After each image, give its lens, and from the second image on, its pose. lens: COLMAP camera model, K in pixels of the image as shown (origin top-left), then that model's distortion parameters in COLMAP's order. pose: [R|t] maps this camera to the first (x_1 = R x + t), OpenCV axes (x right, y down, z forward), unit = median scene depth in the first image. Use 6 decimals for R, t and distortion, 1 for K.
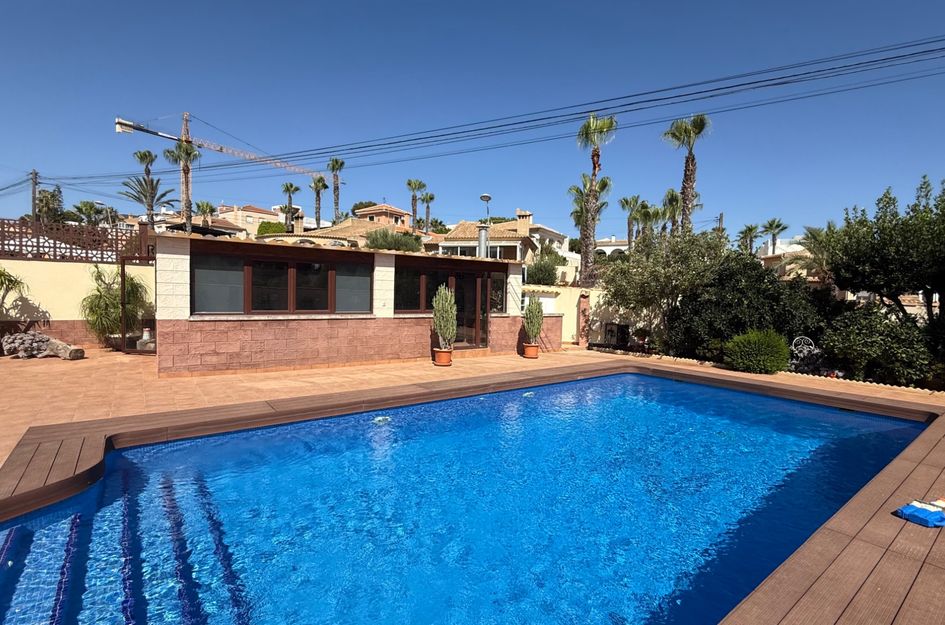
lens RADIAL K [[447.9, 0, 470.3], [0, 447.9, 311.2], [0, 0, 1]] dist [0.003424, 0.000077]
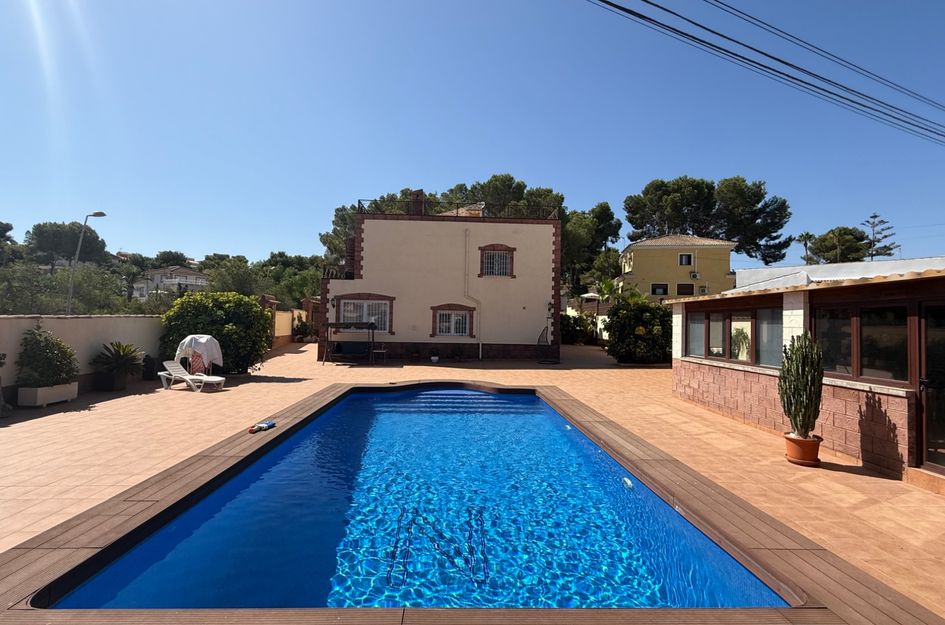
lens RADIAL K [[447.9, 0, 470.3], [0, 447.9, 311.2], [0, 0, 1]] dist [0.003424, 0.000077]
pose [[-0.577813, -0.056535, -0.814209, 0.717032], [-0.059834, 0.997848, -0.026824, -0.043409], [0.813973, 0.033218, -0.579952, 0.964750]]
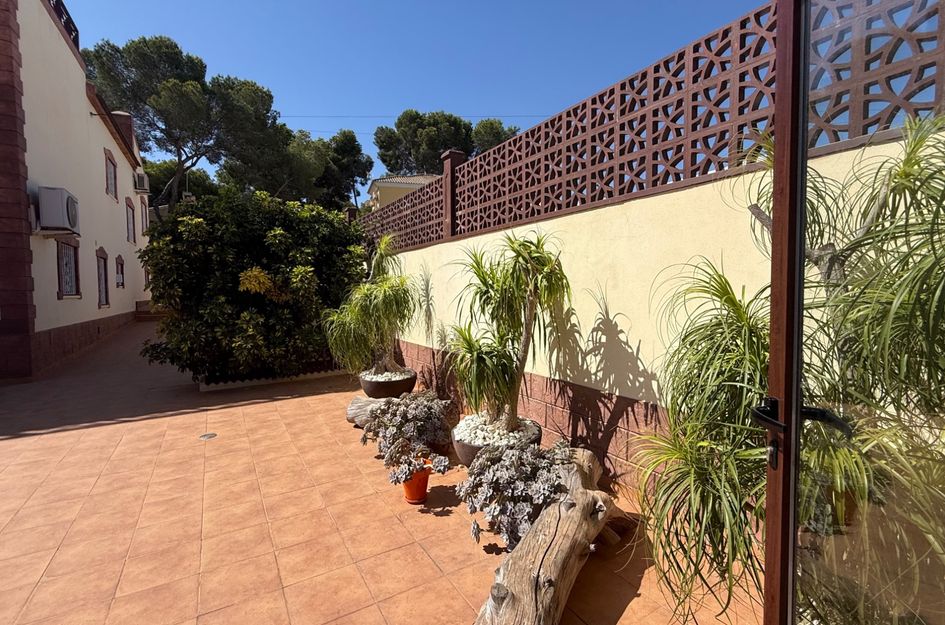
lens RADIAL K [[447.9, 0, 470.3], [0, 447.9, 311.2], [0, 0, 1]] dist [0.003424, 0.000077]
pose [[-0.133278, 0.025073, -0.990762, -0.594614], [-0.028179, 0.999180, 0.029077, -0.039246], [0.990678, 0.031794, -0.132462, 0.844607]]
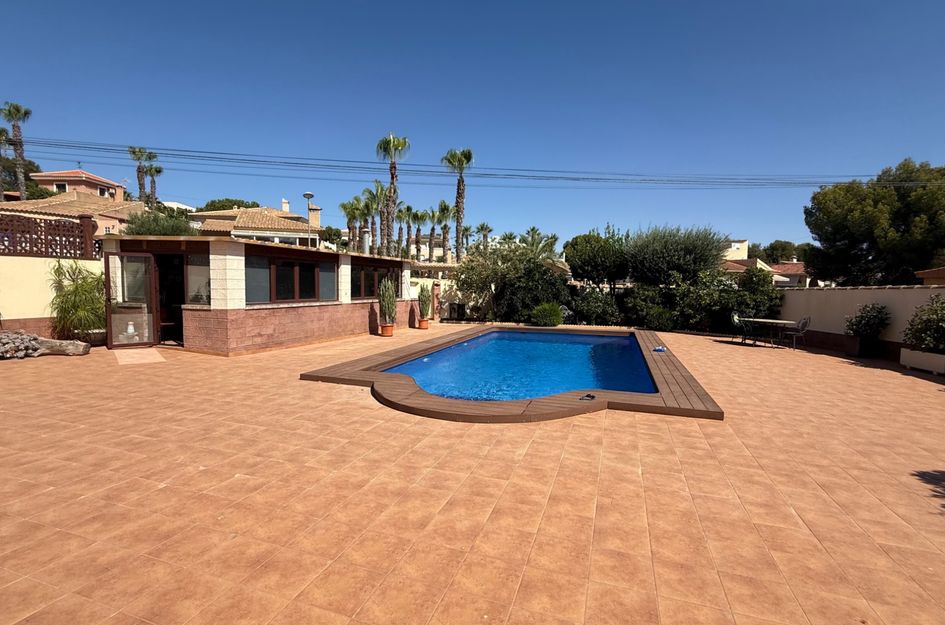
lens RADIAL K [[447.9, 0, 470.3], [0, 447.9, 311.2], [0, 0, 1]] dist [0.003424, 0.000077]
pose [[0.820150, -0.047768, 0.570151, -0.624532], [0.031453, 0.998766, 0.038433, -0.001972], [-0.571283, -0.013587, 0.820641, -0.281922]]
